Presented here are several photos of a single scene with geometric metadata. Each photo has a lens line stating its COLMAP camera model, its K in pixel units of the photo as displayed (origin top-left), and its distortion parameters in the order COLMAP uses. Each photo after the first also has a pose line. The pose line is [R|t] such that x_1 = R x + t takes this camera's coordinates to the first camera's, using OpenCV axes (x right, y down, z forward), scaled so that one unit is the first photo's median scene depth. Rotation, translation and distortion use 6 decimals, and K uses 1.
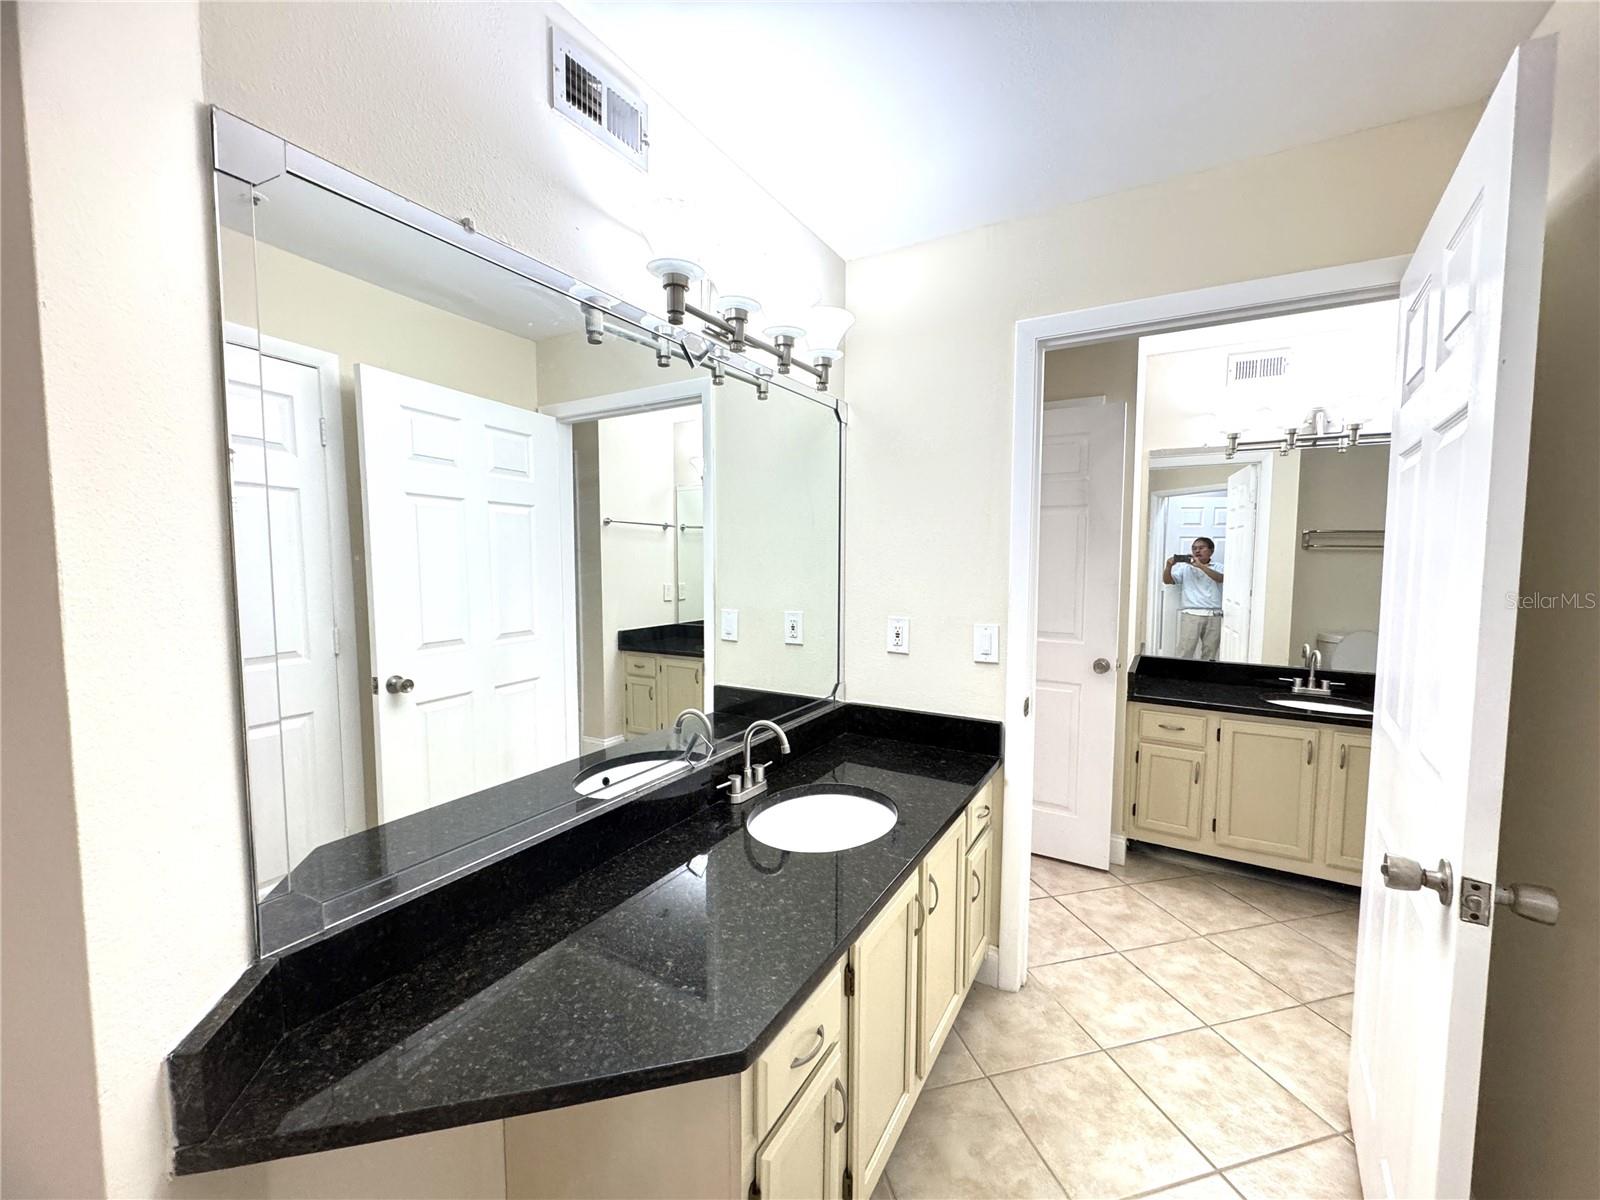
lens RADIAL K [[638.3, 0, 800.0], [0, 638.3, 600.0], [0, 0, 1]] dist [-0.000690, 0.000075]
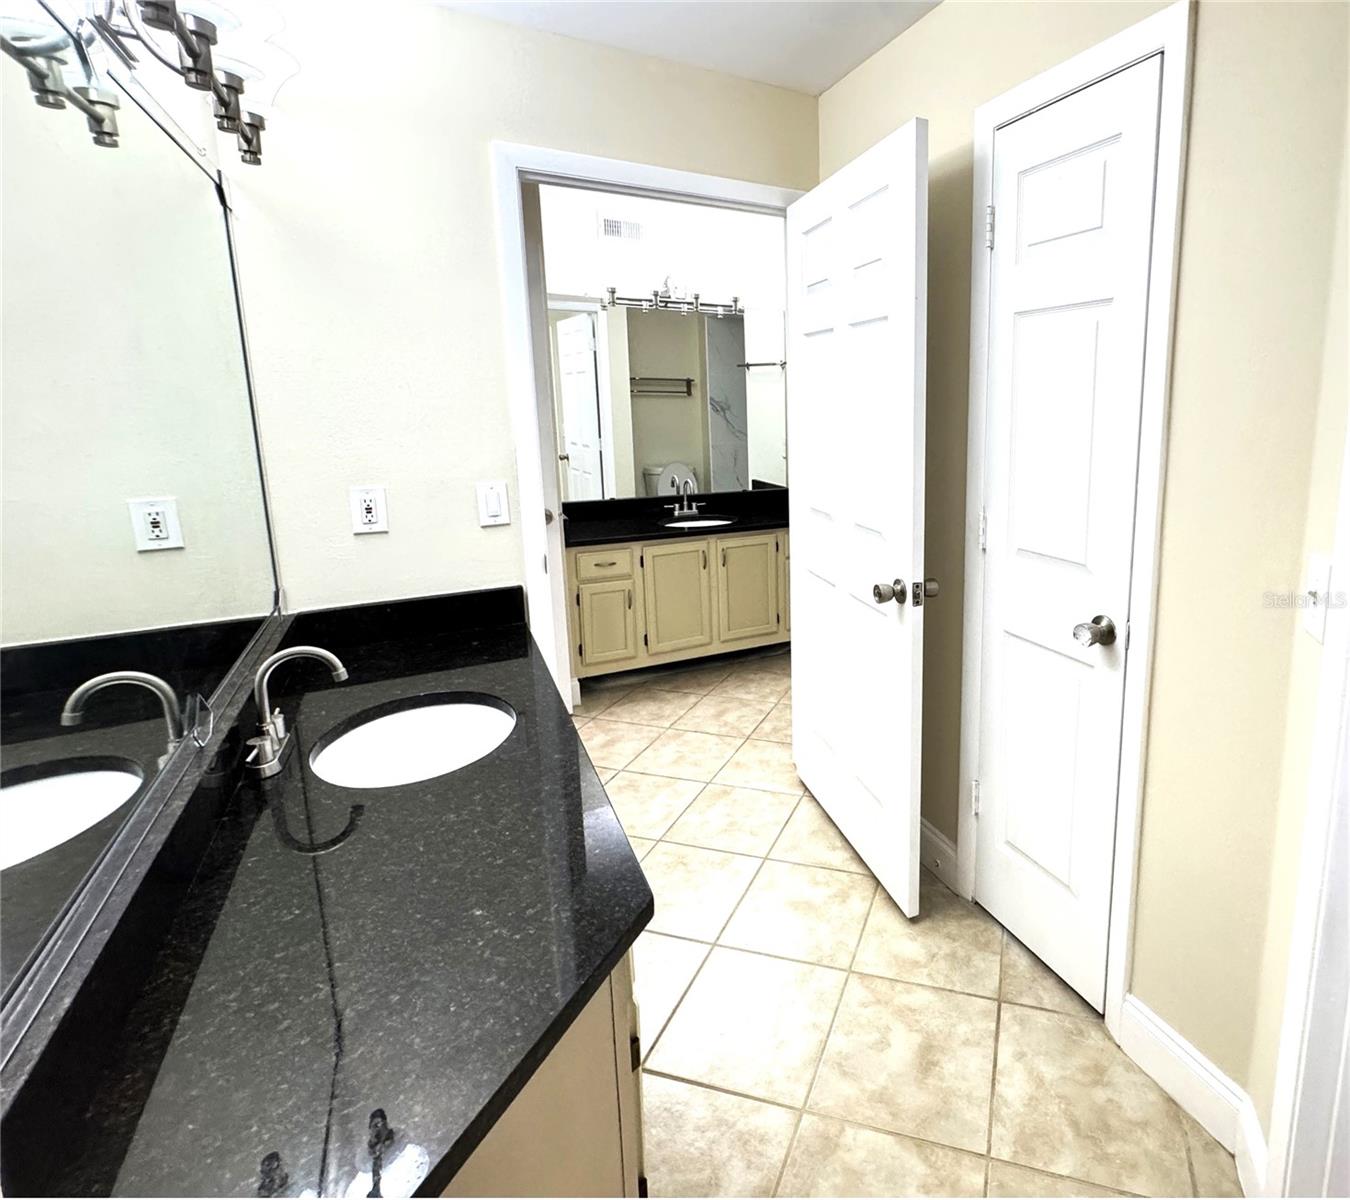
lens RADIAL K [[716.3, 0, 857.6], [0, 716.3, 518.4], [0, 0, 1]] dist [0.000079, -0.000424]
pose [[0.484619, -0.147752, 0.862156, -0.246493], [0.063422, 0.988972, 0.133835, -0.011111], [-0.872423, -0.010179, 0.488645, 0.043132]]
